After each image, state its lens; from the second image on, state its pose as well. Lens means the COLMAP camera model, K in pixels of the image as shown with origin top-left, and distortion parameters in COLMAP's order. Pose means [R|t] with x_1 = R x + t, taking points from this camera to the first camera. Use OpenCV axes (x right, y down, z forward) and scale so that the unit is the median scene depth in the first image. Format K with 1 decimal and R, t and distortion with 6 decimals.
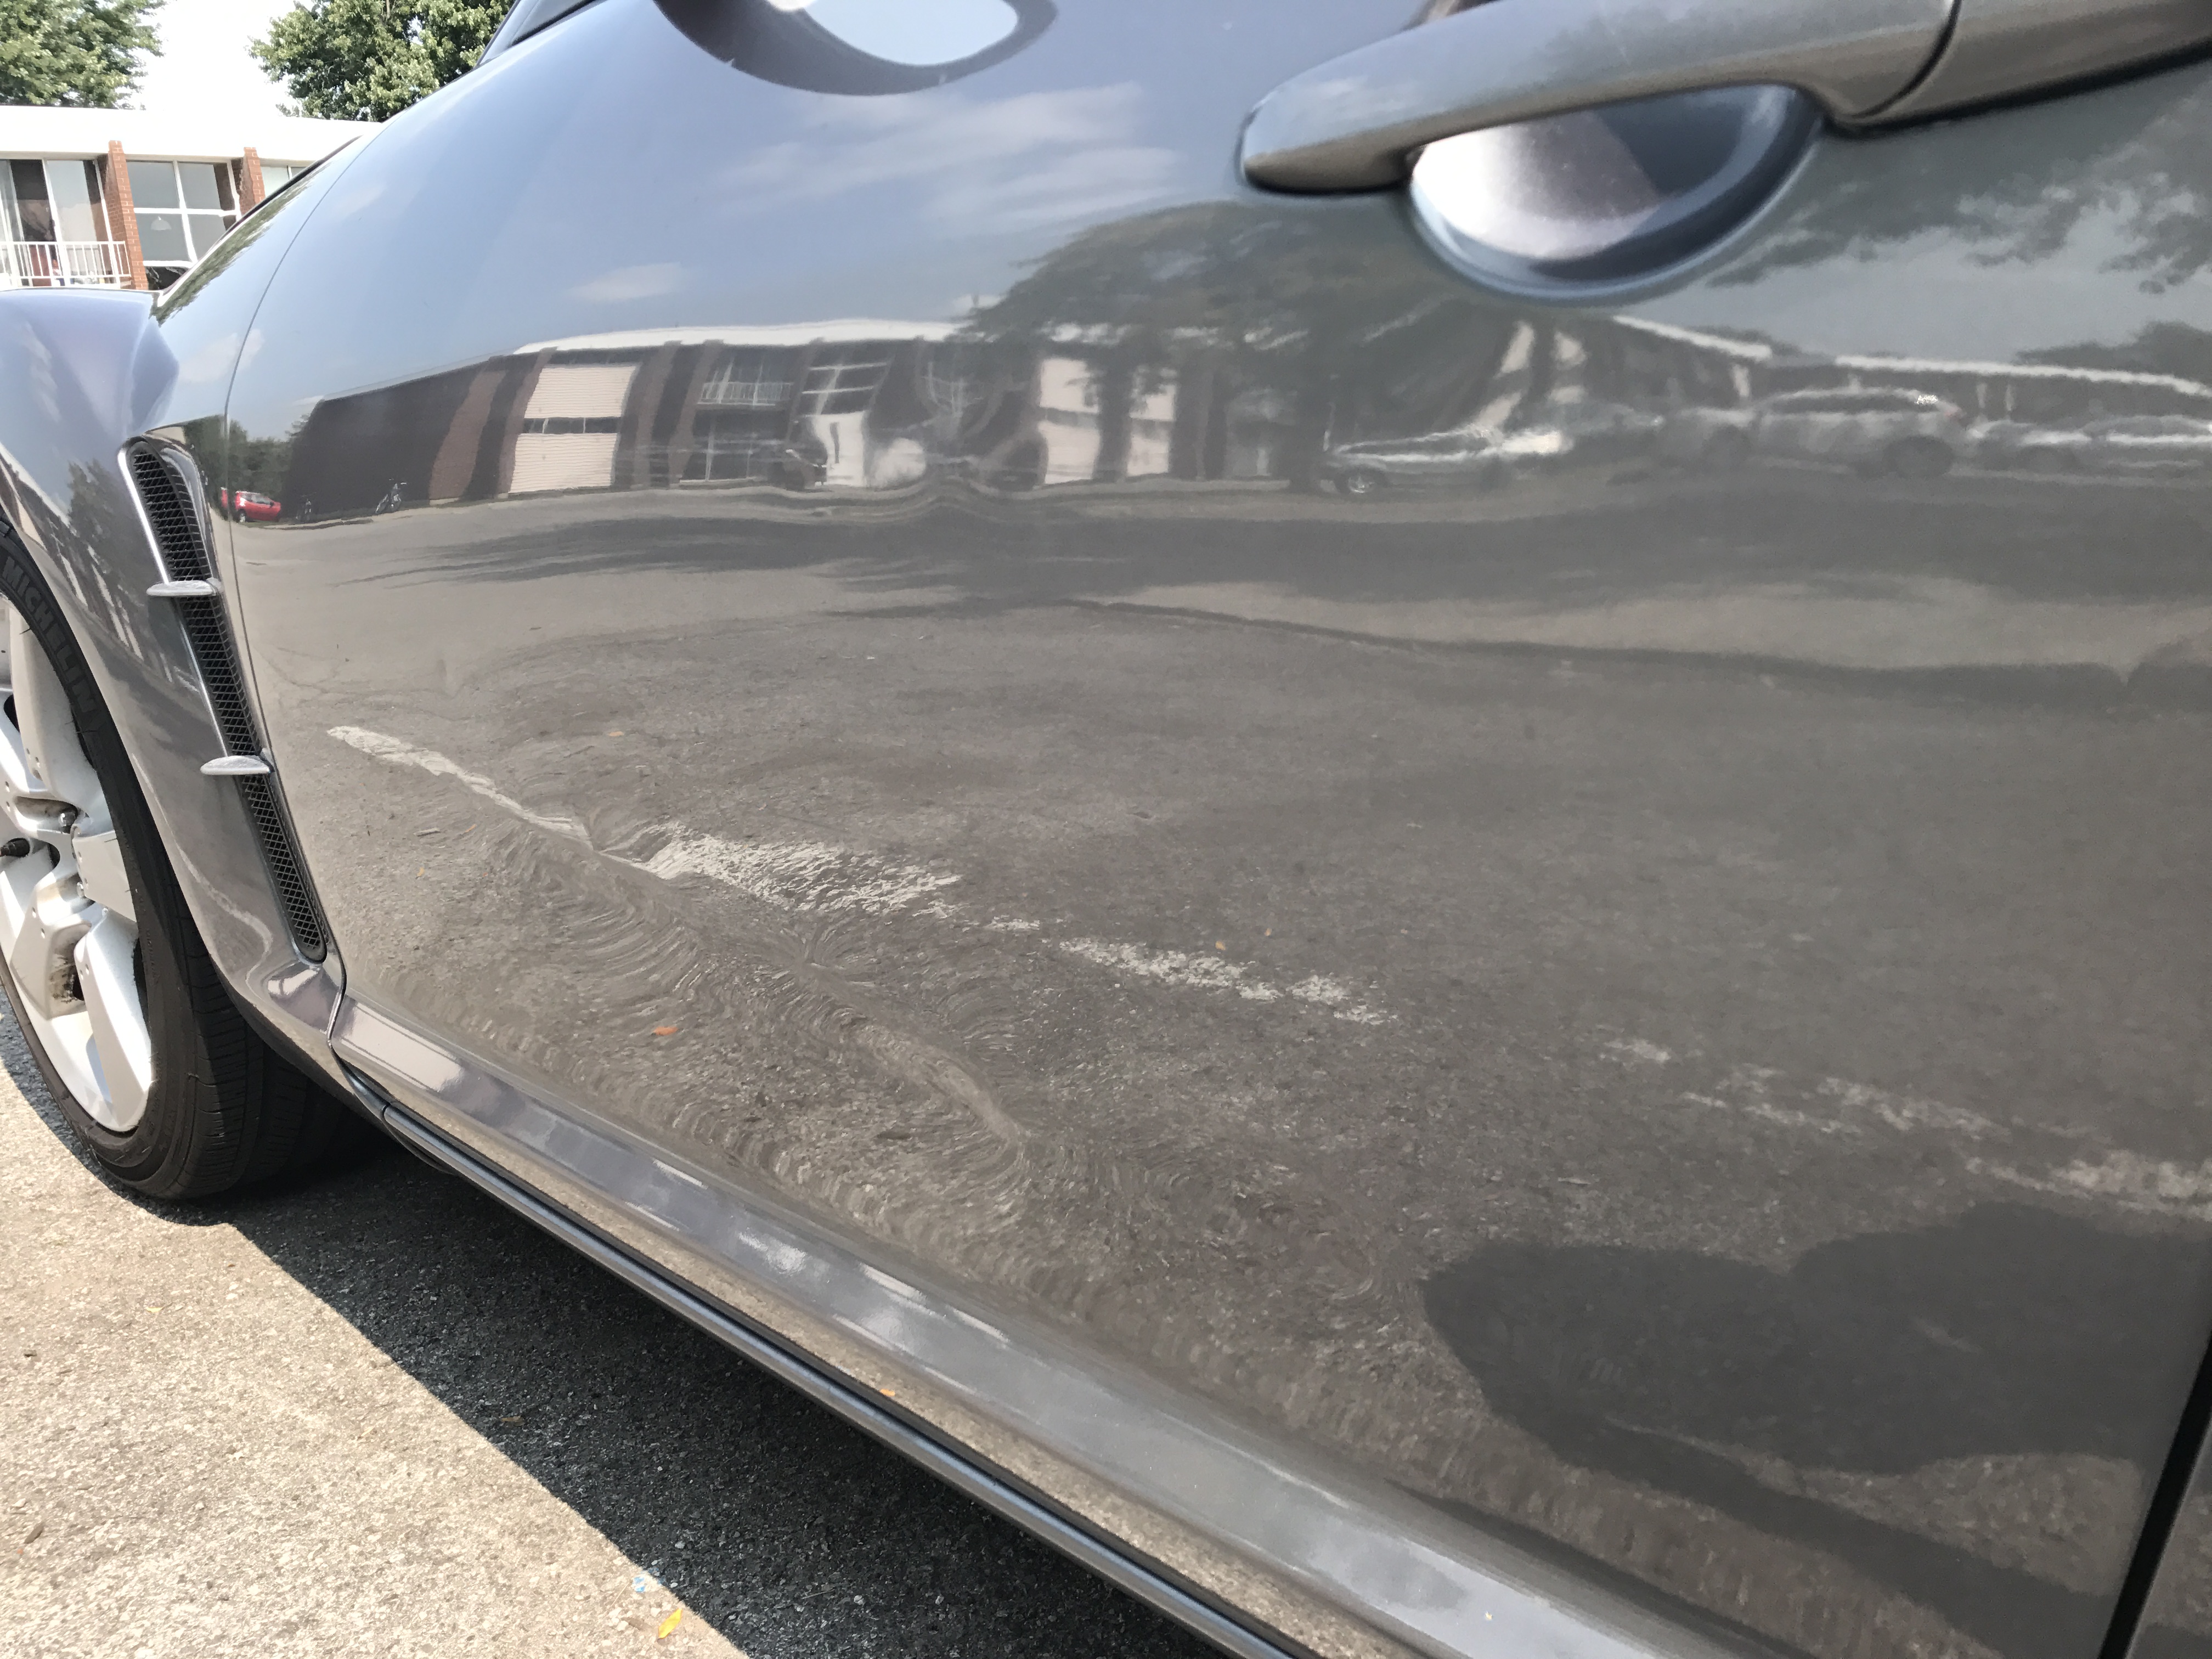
lens RADIAL K [[1783.6, 0, 1105.1], [0, 1783.6, 825.4], [0, 0, 1]] dist [0.004880, -0.002780]
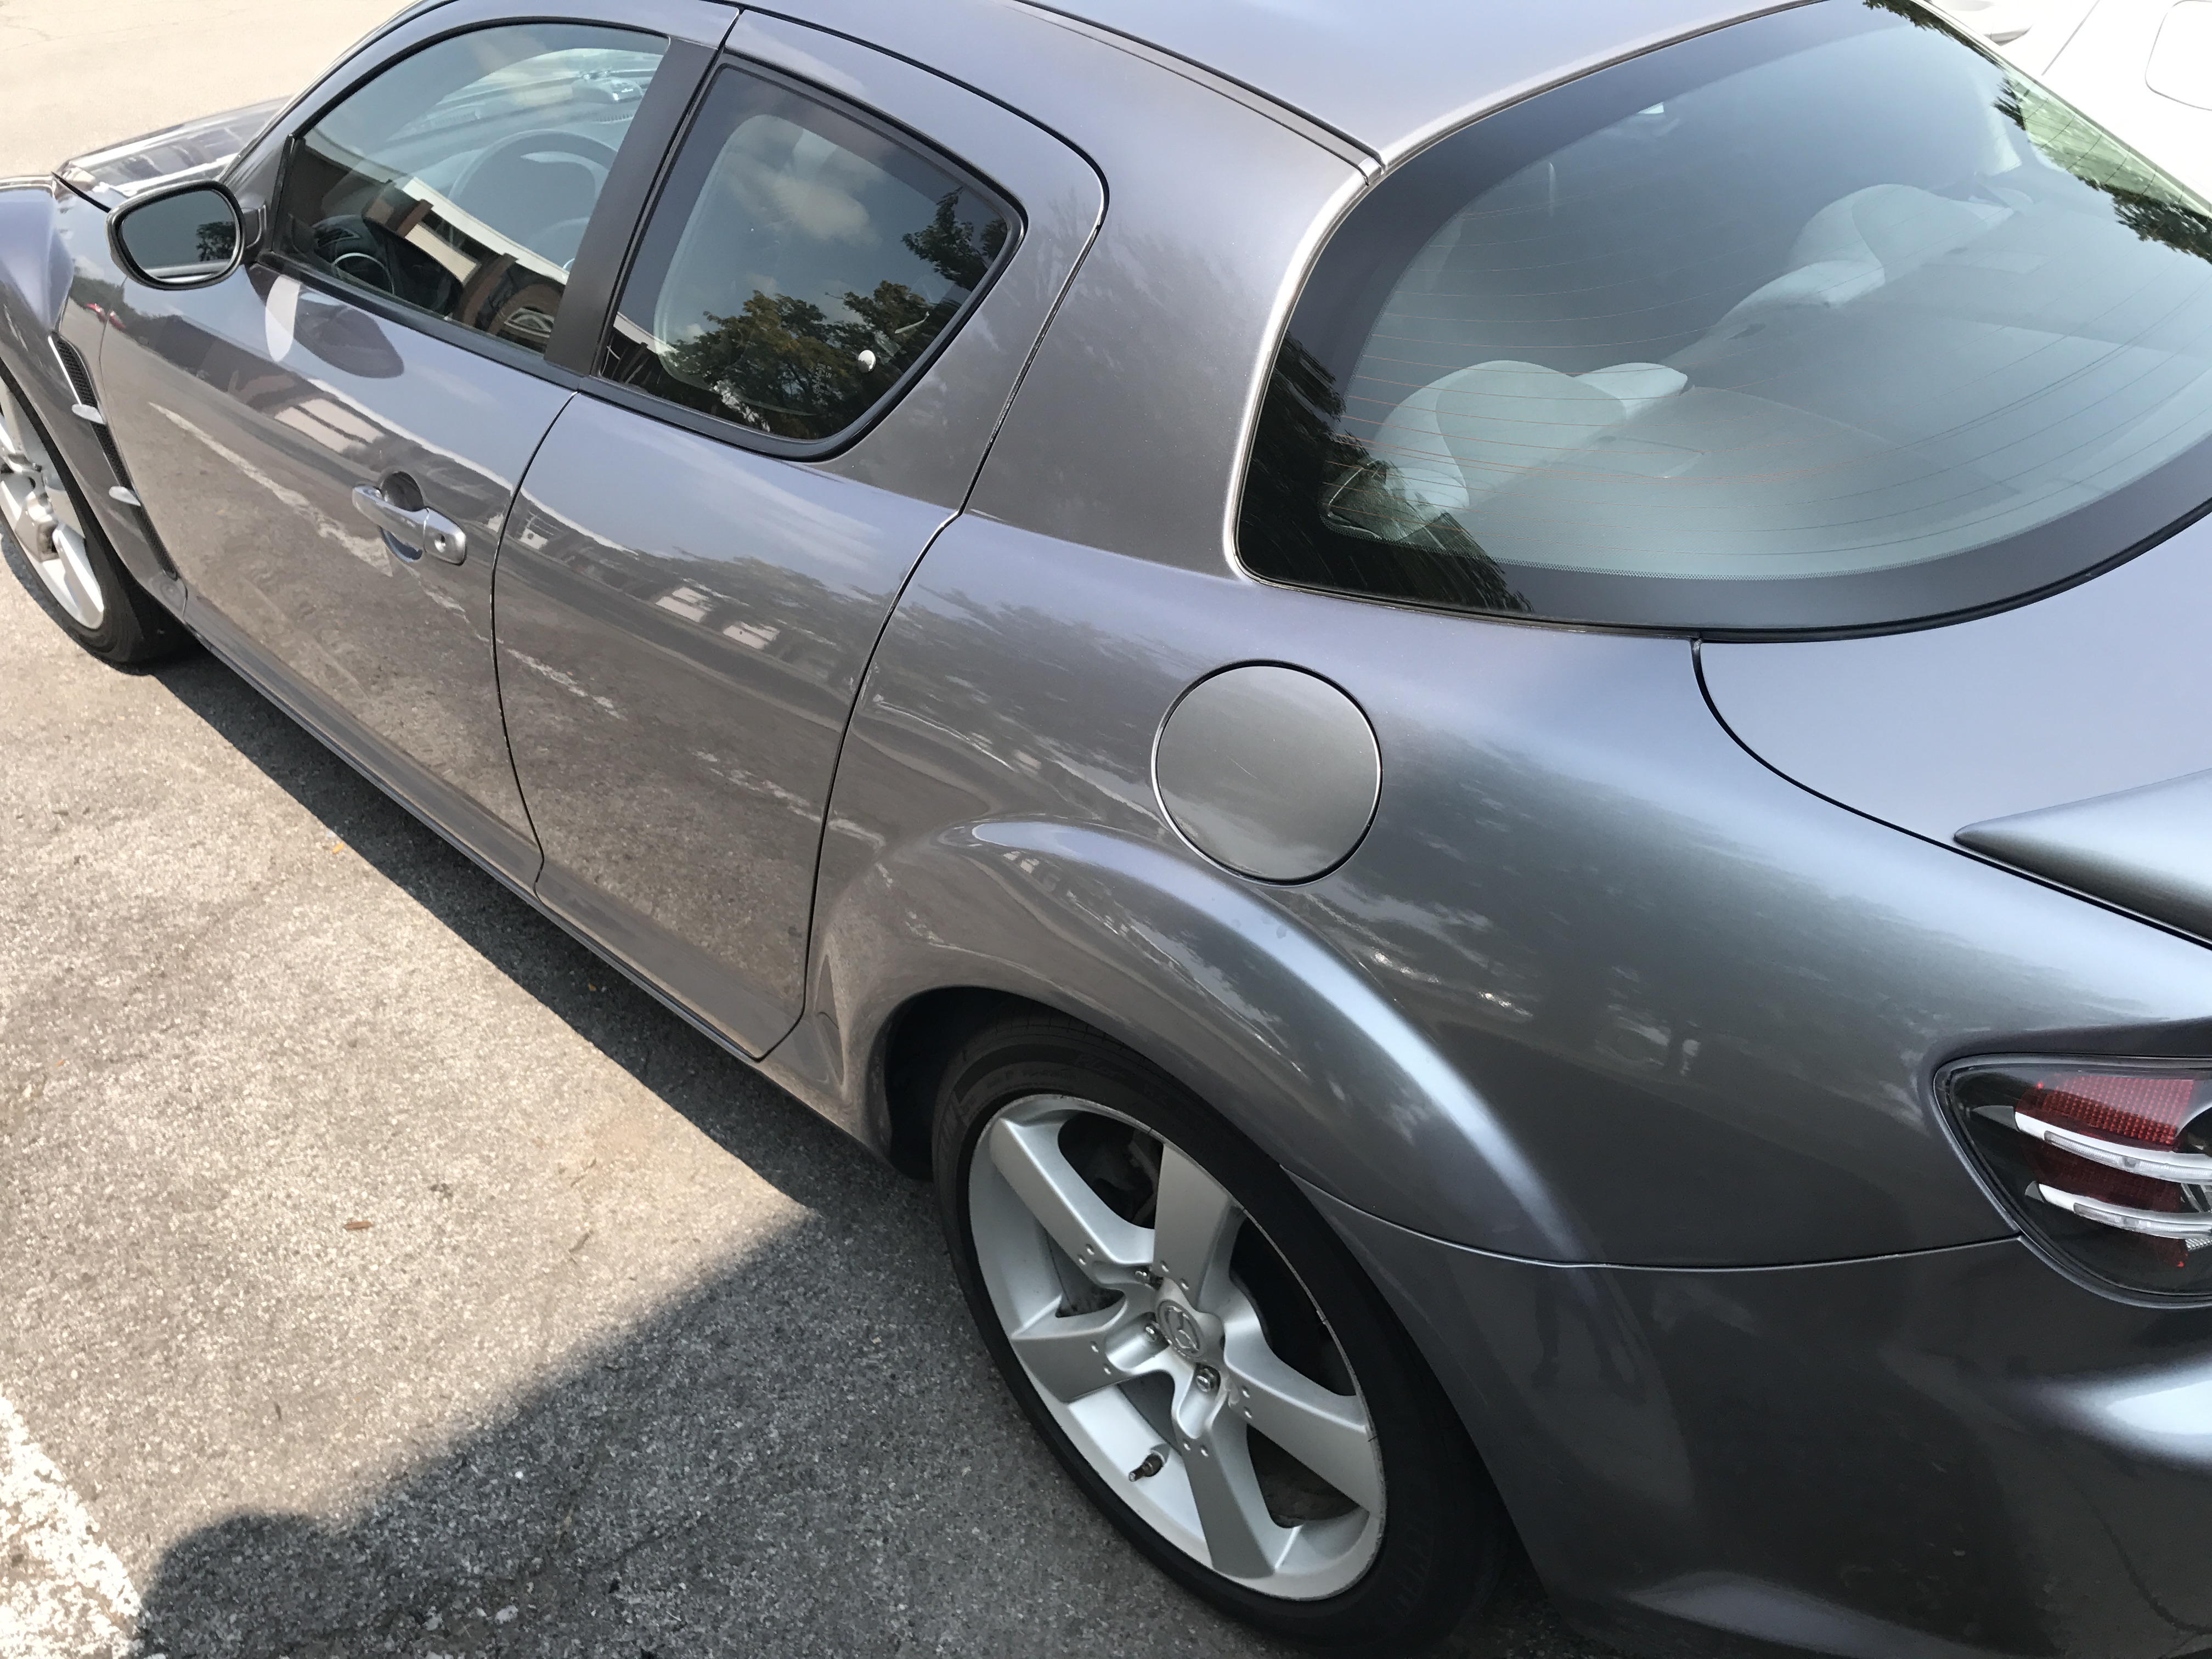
lens RADIAL K [[1783.6, 0, 1108.5], [0, 1783.6, 831.6], [0, 0, 1]] dist [0.004880, -0.002780]
pose [[0.998682, 0.033043, 0.039282, 0.610653], [-0.044338, 0.940903, 0.335762, -0.399067], [-0.025866, -0.337061, 0.941128, -1.169642]]
